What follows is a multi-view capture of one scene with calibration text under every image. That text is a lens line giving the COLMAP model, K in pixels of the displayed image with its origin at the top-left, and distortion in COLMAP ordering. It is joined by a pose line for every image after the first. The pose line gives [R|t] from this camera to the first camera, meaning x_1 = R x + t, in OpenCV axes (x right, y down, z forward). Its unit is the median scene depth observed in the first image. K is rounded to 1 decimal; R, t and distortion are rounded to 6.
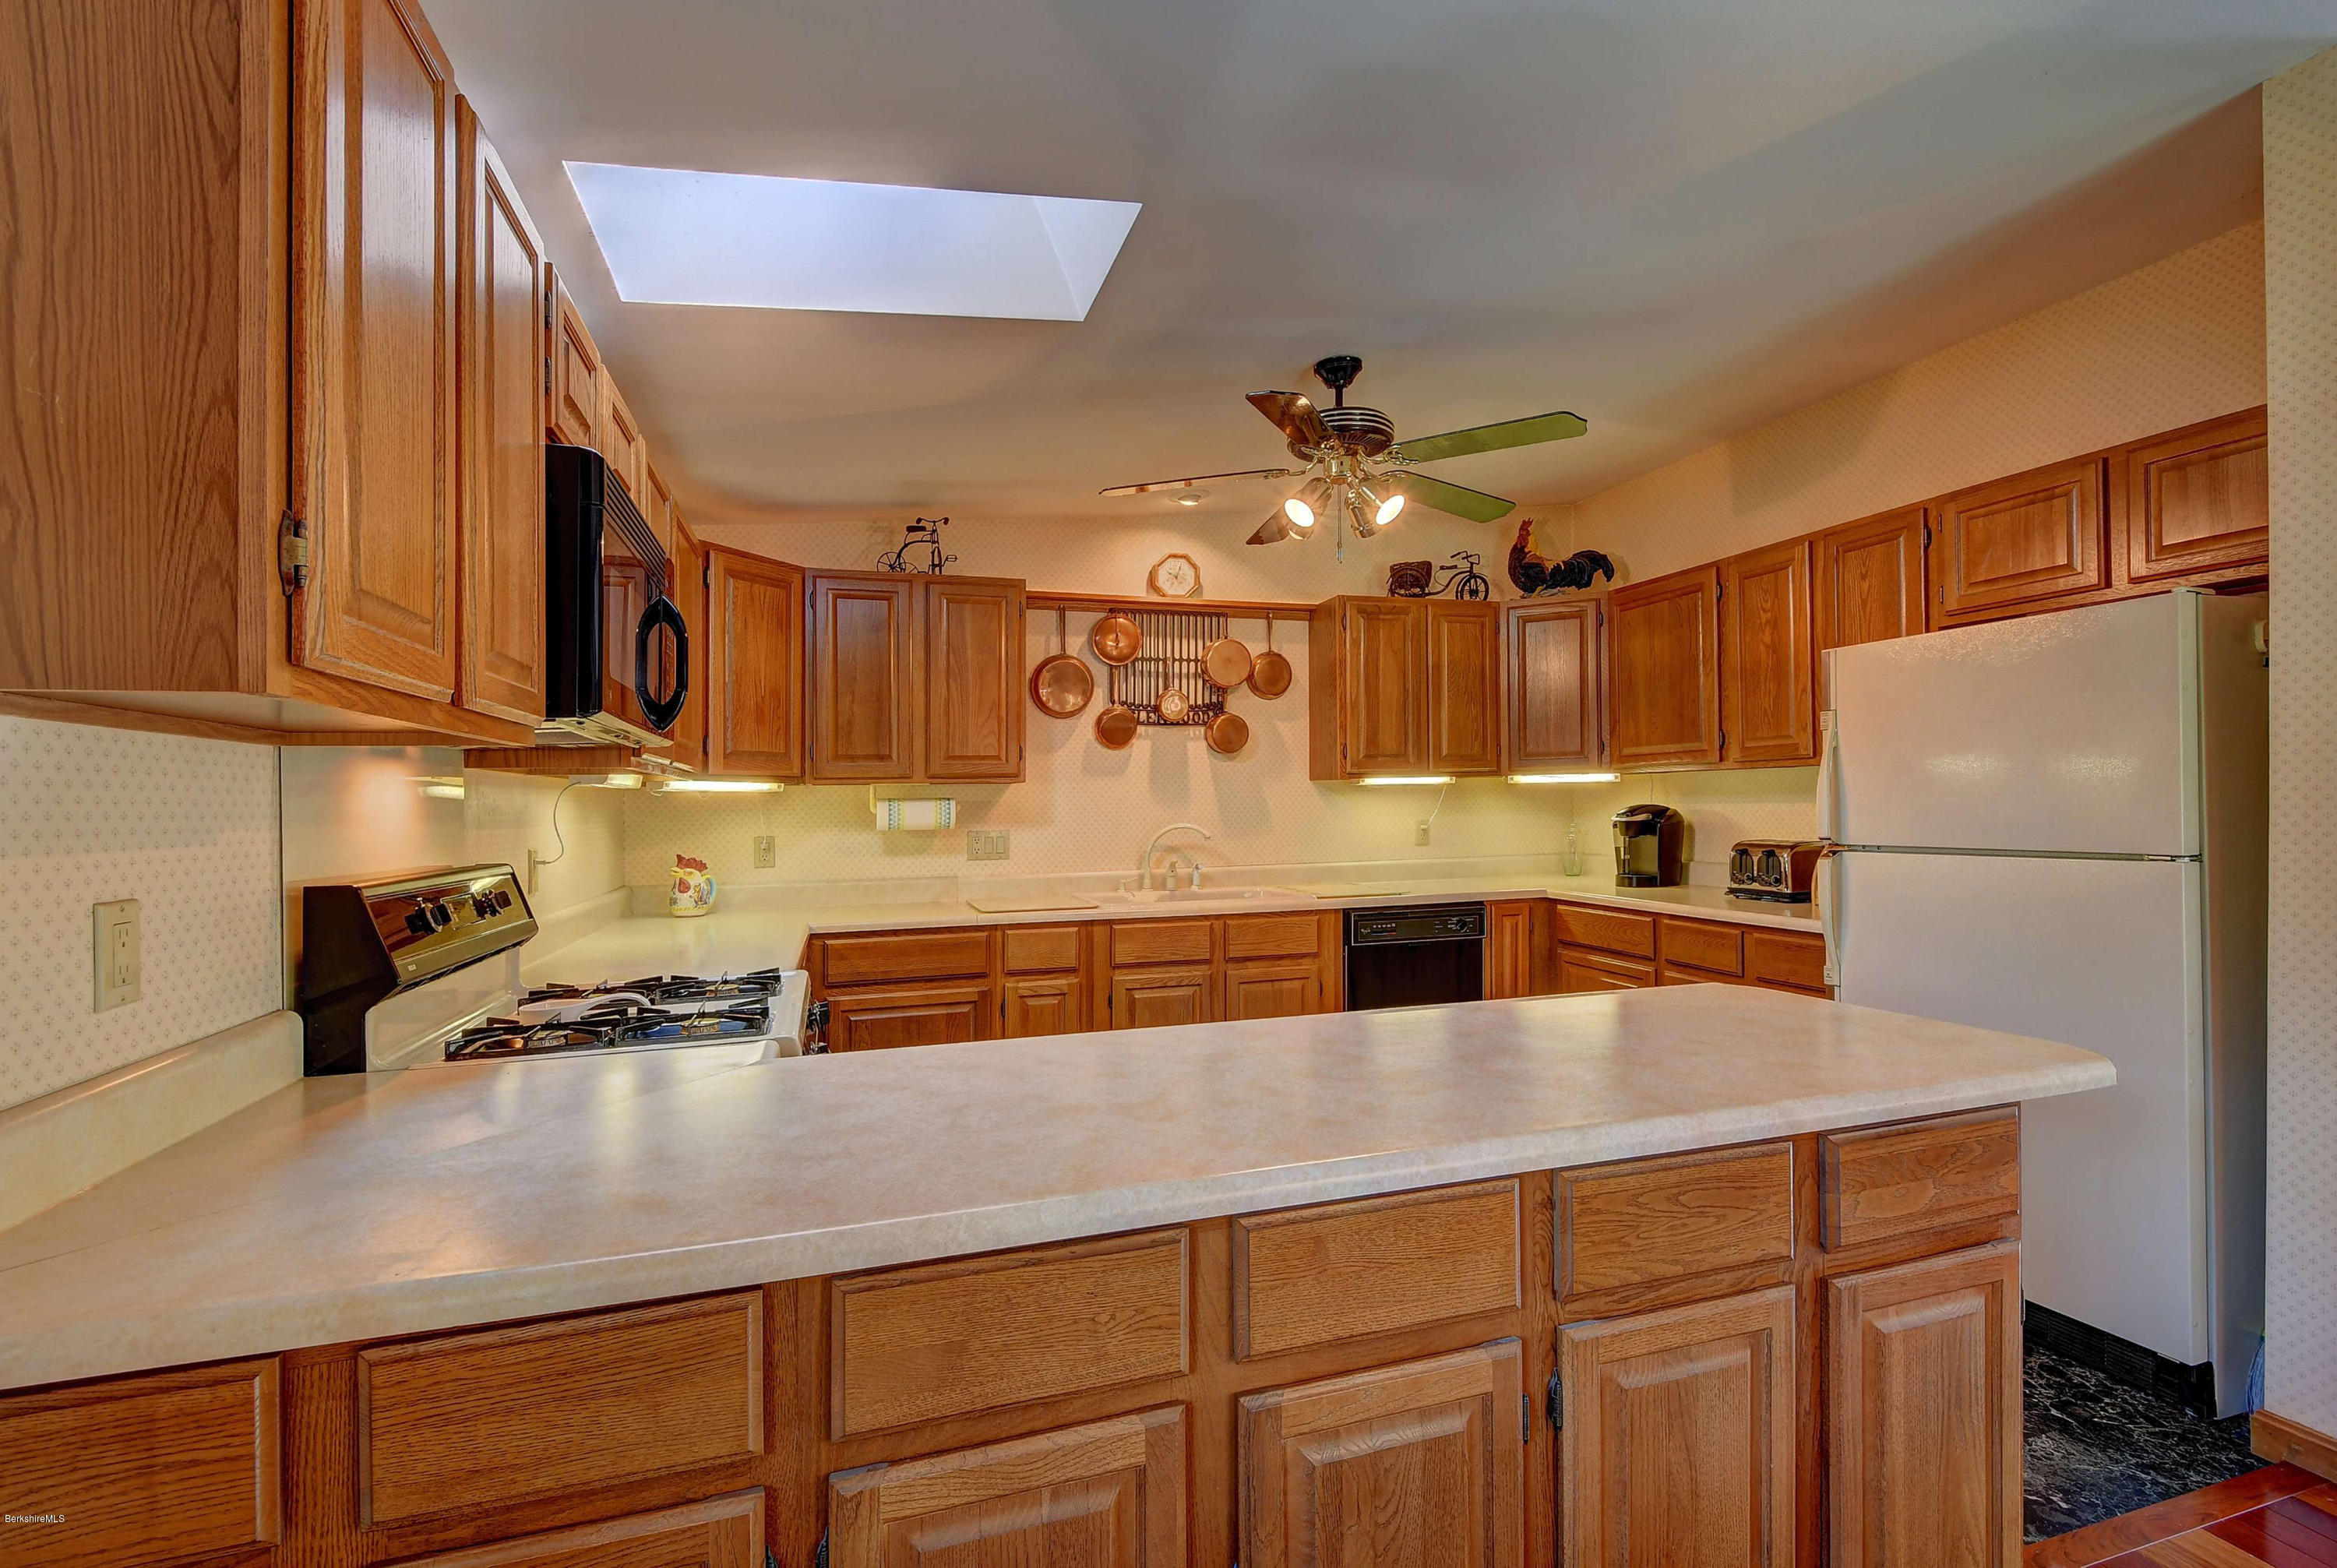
lens RADIAL K [[1045.5, 0, 1209.6], [0, 1045.5, 797.9], [0, 0, 1]] dist [0.004788, -0.004688]
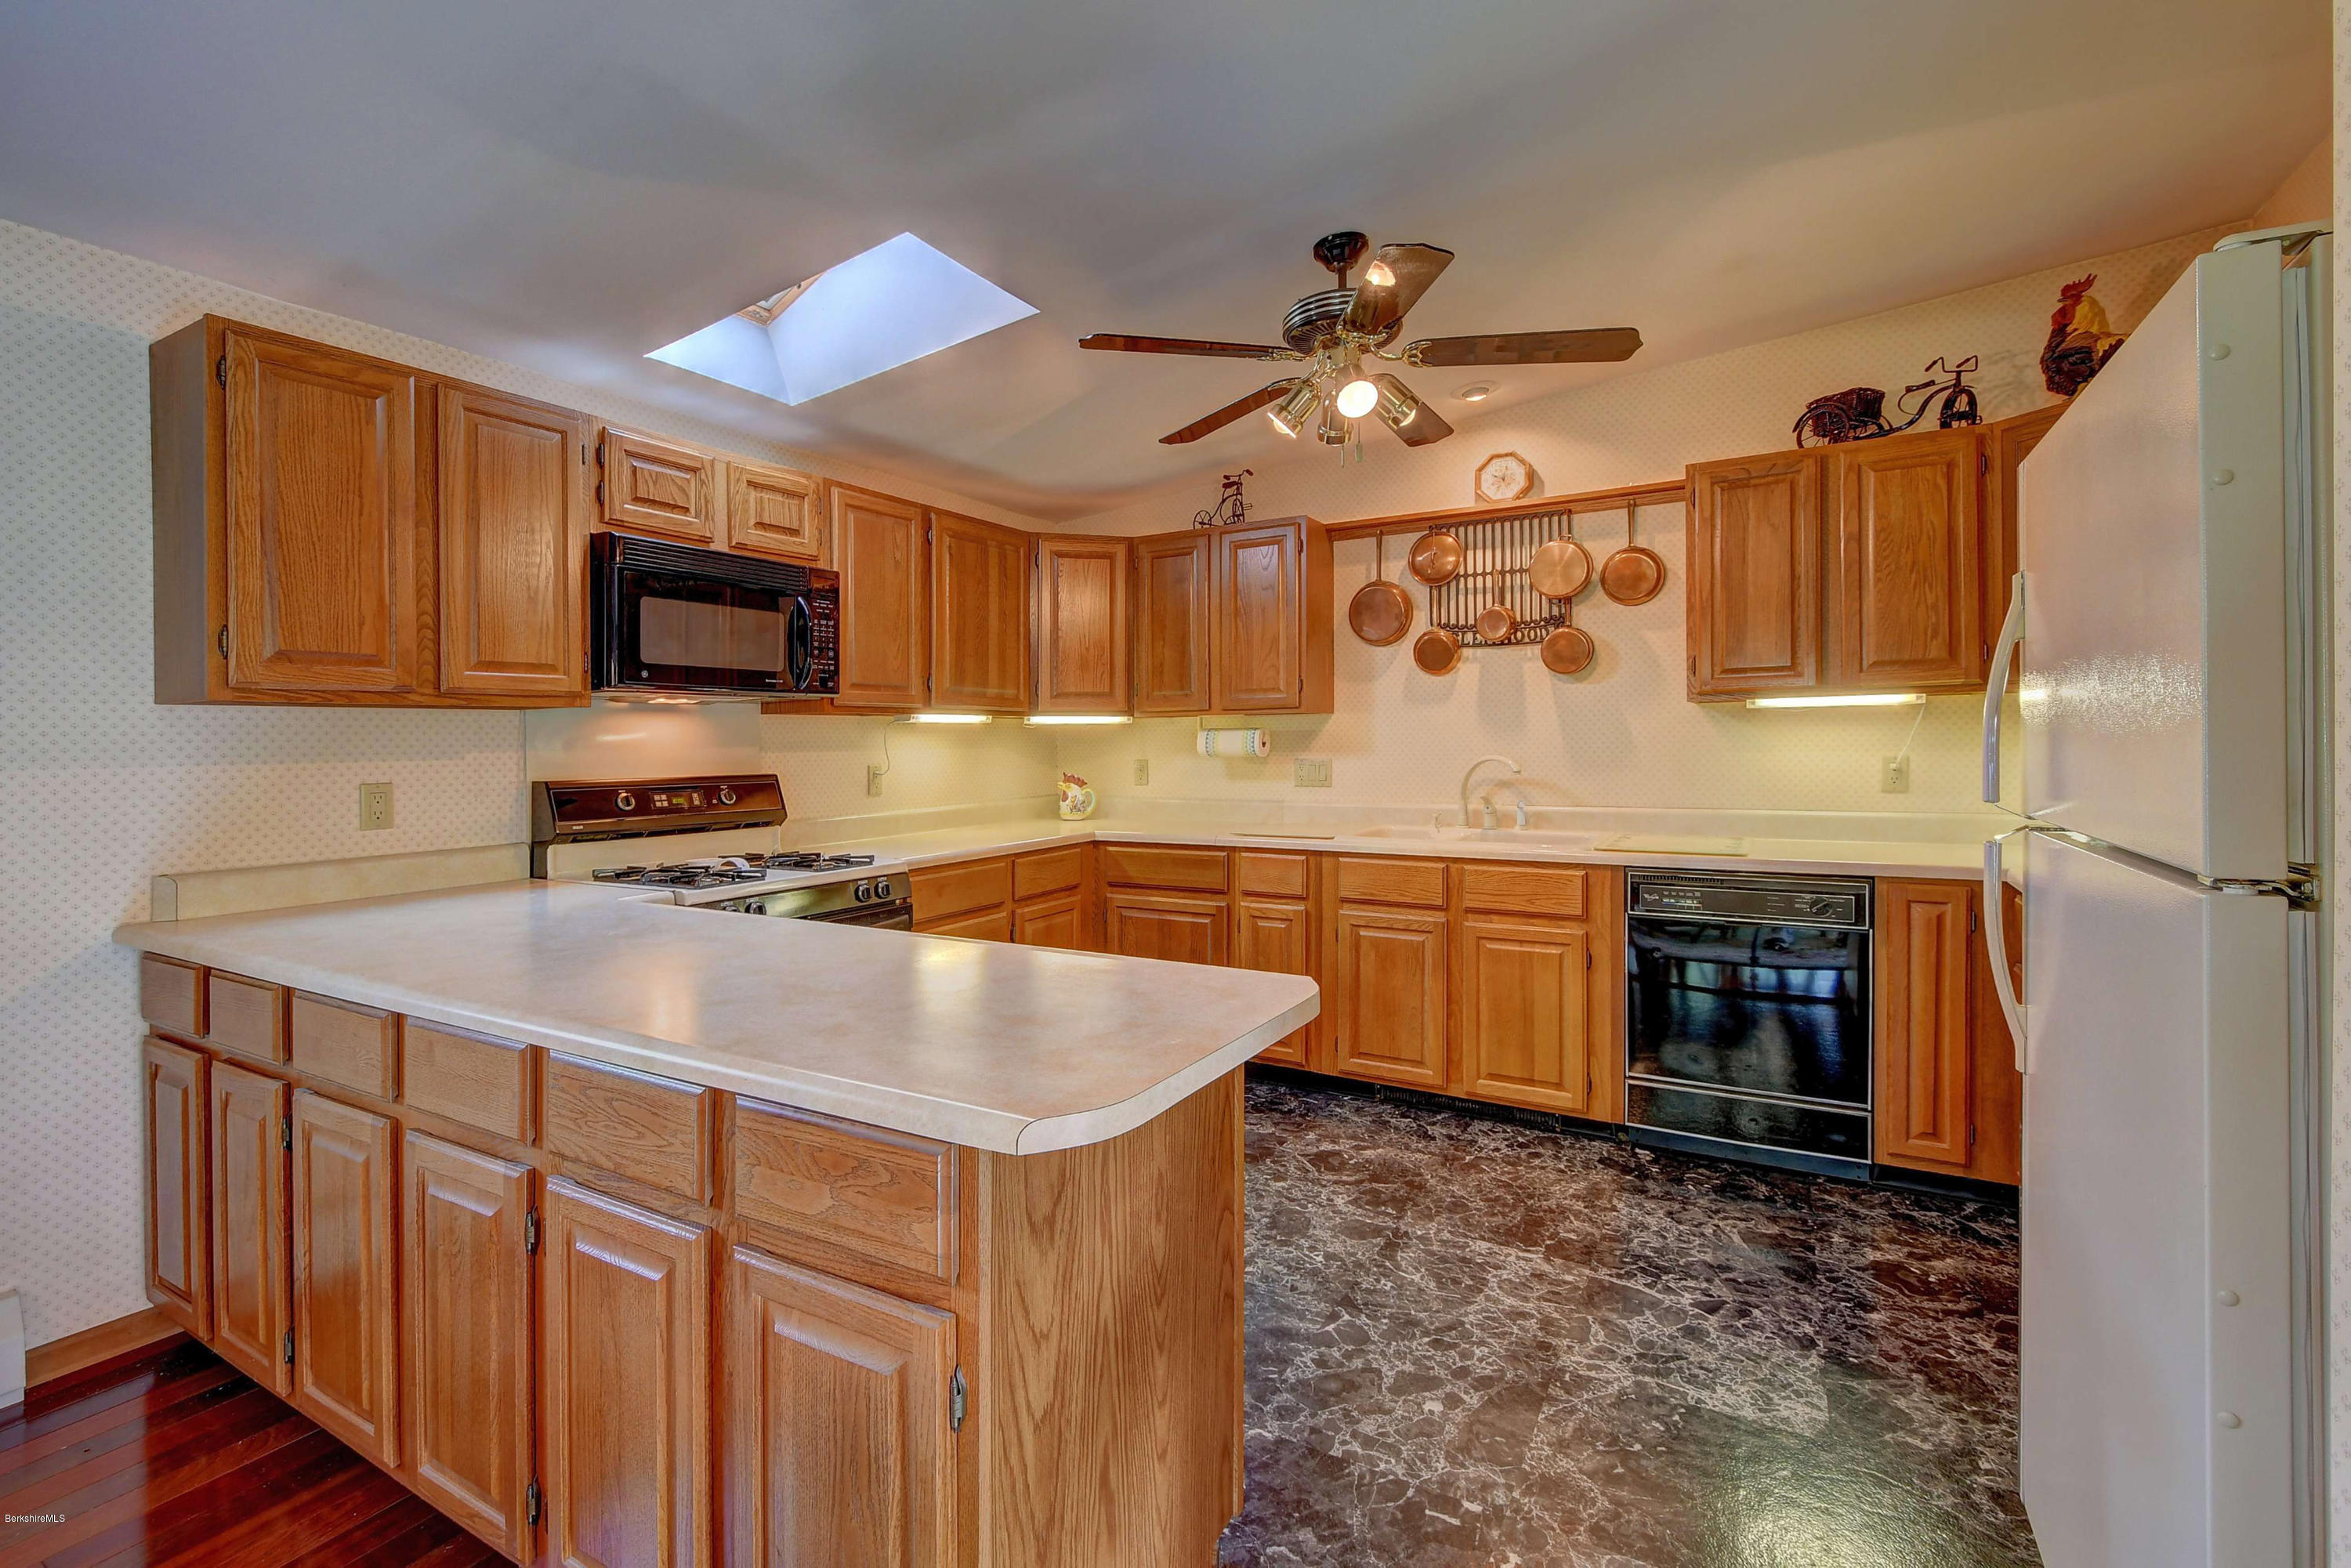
lens RADIAL K [[1051.8, 0, 1178.1], [0, 1051.8, 740.9], [0, 0, 1]] dist [0.004788, -0.004688]
pose [[0.660489, 0.006774, -0.750805, 0.475285], [0.008253, 0.999833, 0.016280, -0.004657], [0.750790, -0.016949, 0.660323, 0.201460]]
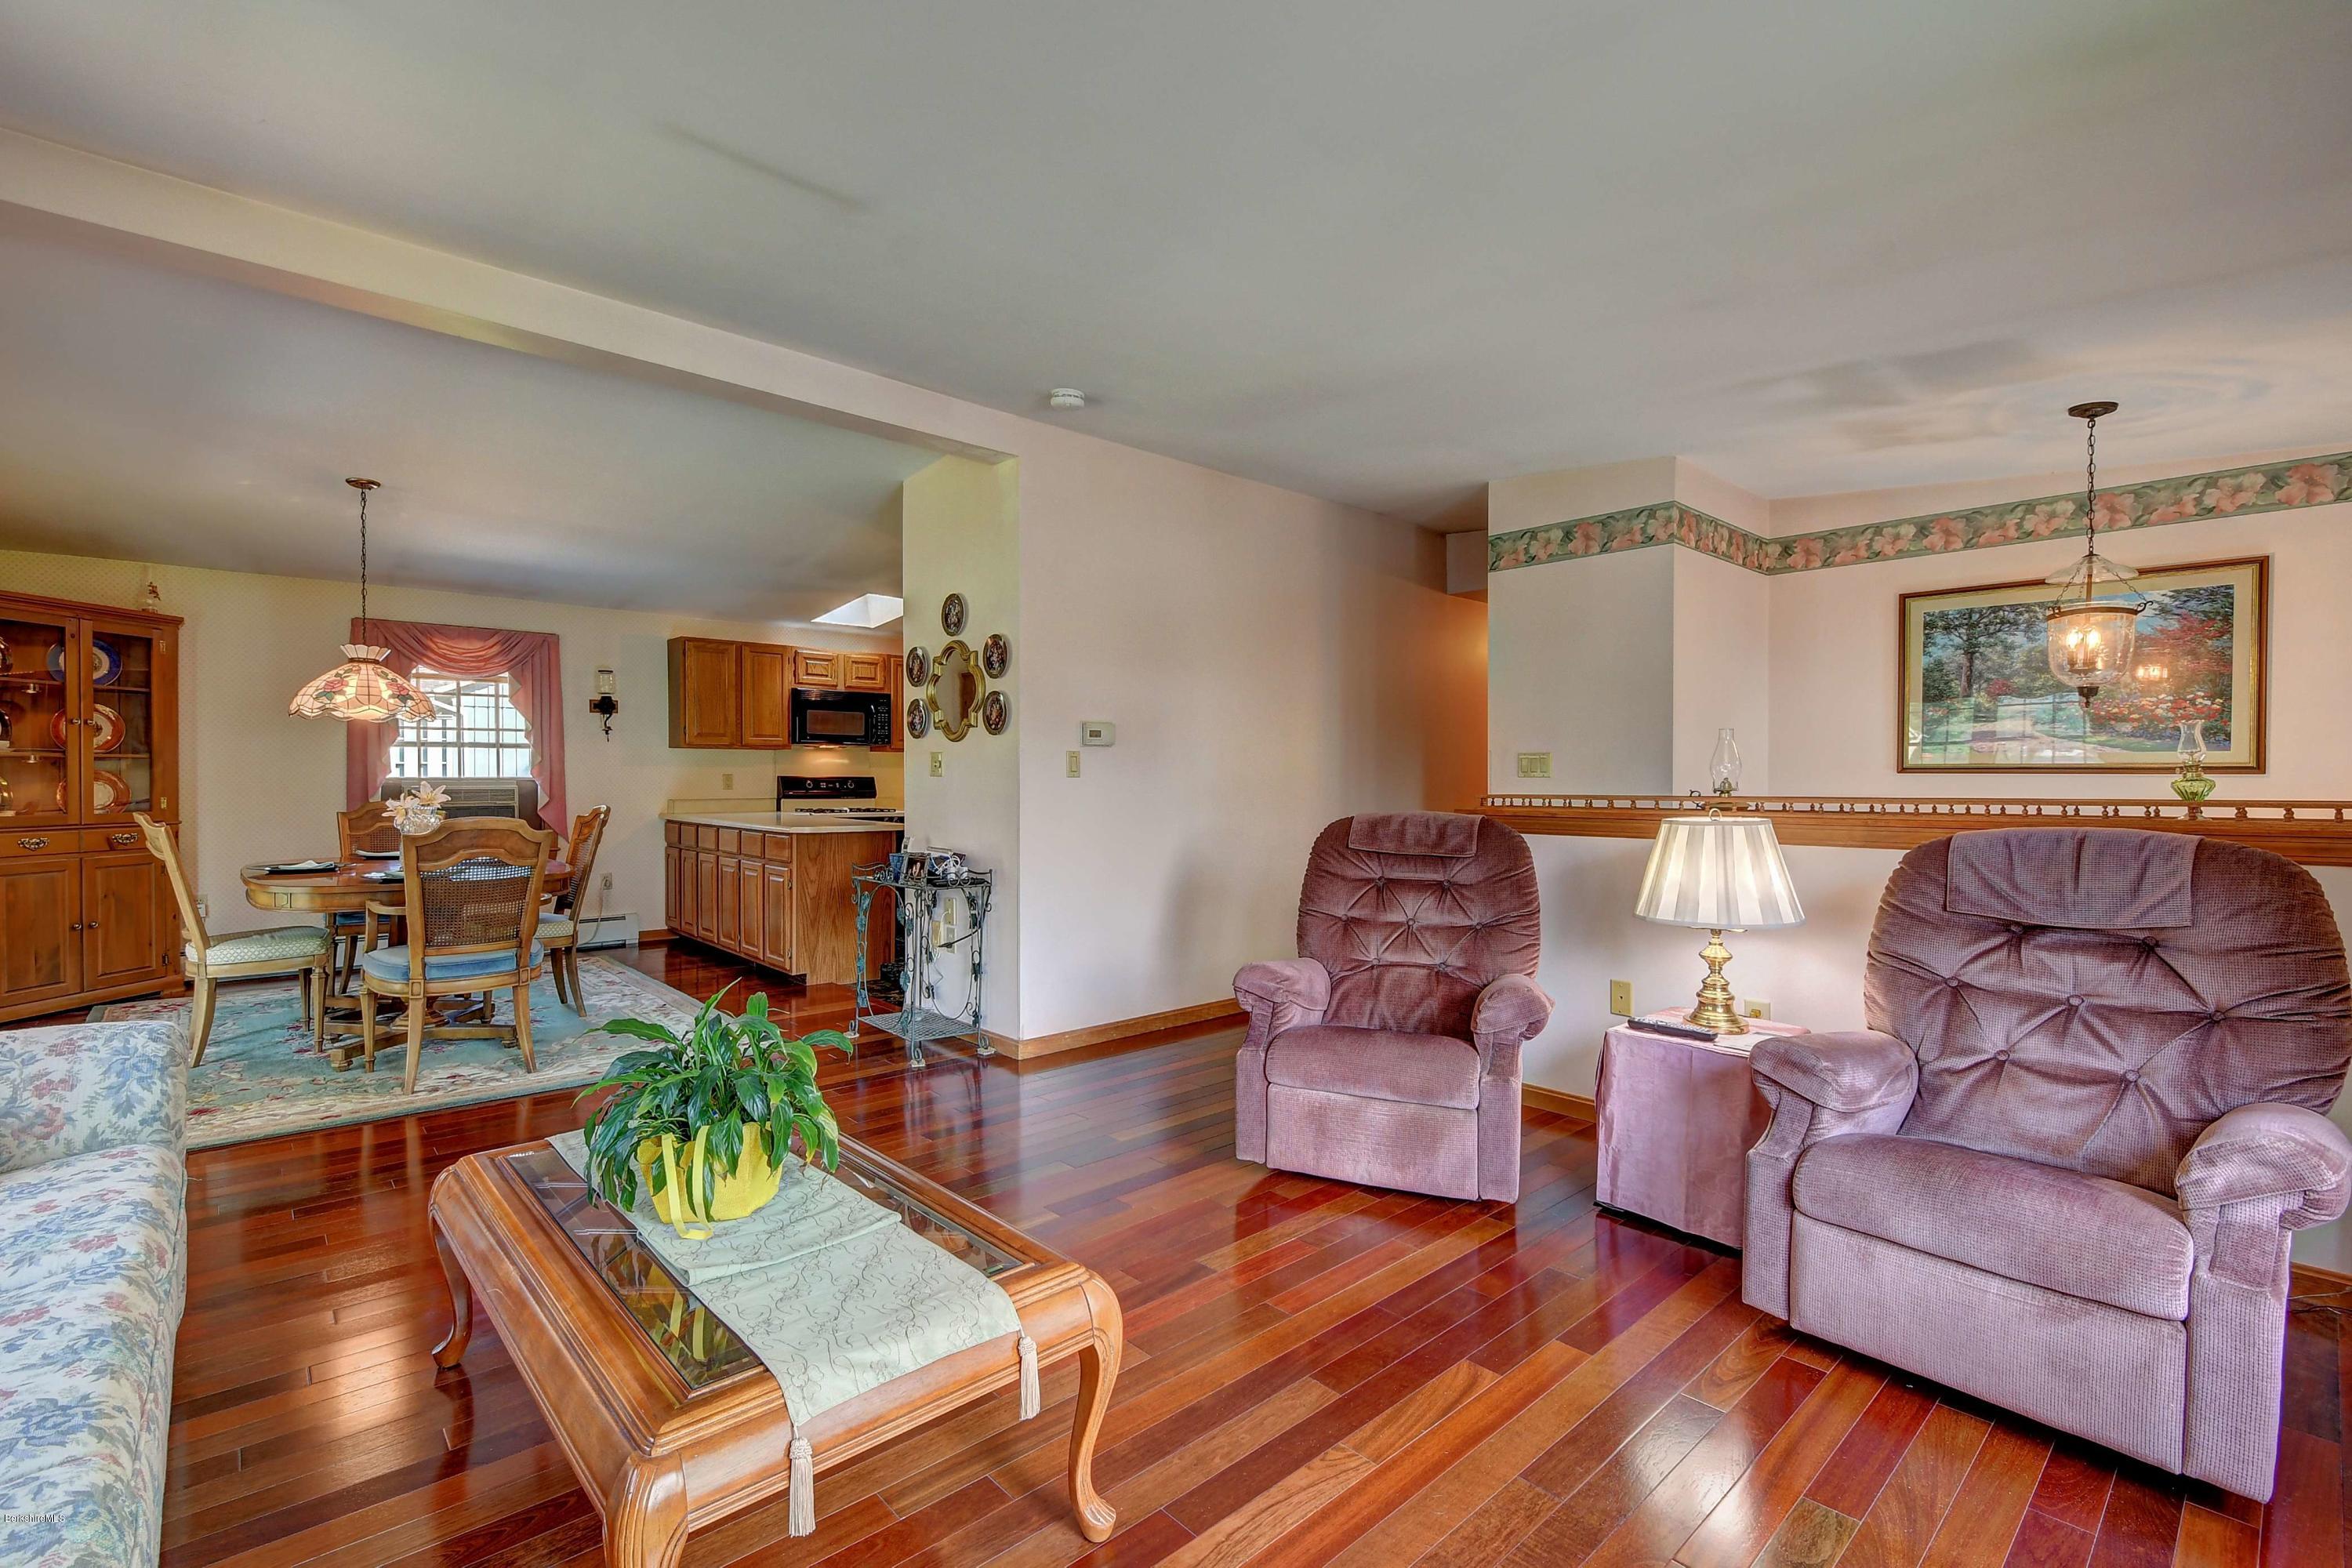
lens RADIAL K [[1052.3, 0, 1173.4], [0, 1052.3, 802.8], [0, 0, 1]] dist [0.004788, -0.004688]
pose [[0.393575, 0.046785, -0.918101, 1.566199], [-0.009112, 0.998854, 0.046994, -0.015697], [0.919248, -0.010130, 0.393550, 0.241737]]
